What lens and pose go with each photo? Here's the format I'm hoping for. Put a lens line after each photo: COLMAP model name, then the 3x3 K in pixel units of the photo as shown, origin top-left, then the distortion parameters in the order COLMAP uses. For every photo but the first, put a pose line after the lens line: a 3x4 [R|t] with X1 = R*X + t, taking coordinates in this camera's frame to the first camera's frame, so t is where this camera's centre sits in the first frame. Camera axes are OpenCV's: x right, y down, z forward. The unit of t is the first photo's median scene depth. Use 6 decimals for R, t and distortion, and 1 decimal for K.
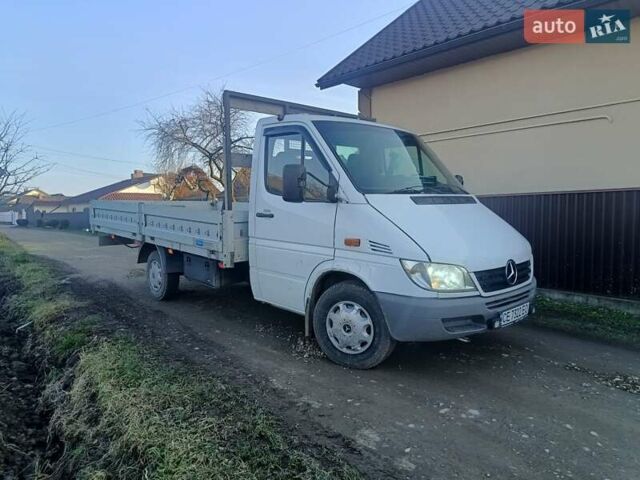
lens RADIAL K [[454.7, 0, 305.4], [0, 454.7, 238.9], [0, 0, 1]] dist [0.047962, -0.040191]
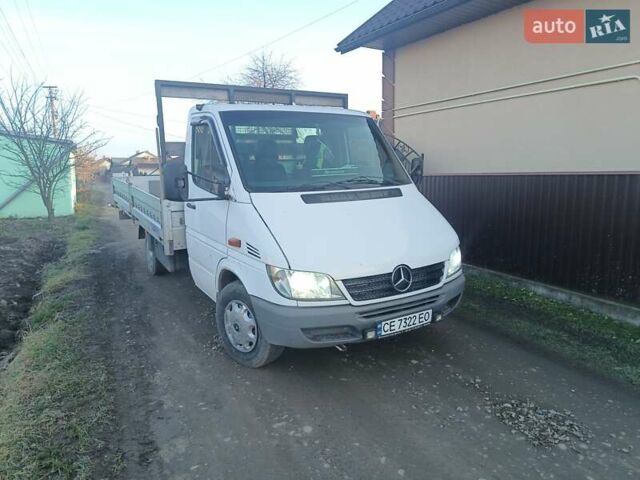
lens RADIAL K [[454.7, 0, 322.6], [0, 454.7, 234.7], [0, 0, 1]] dist [0.047962, -0.040191]
pose [[0.977666, 0.021380, -0.209077, 0.476850], [-0.002185, 0.995793, 0.091610, -0.096618], [0.210156, -0.089107, 0.973599, 0.082946]]
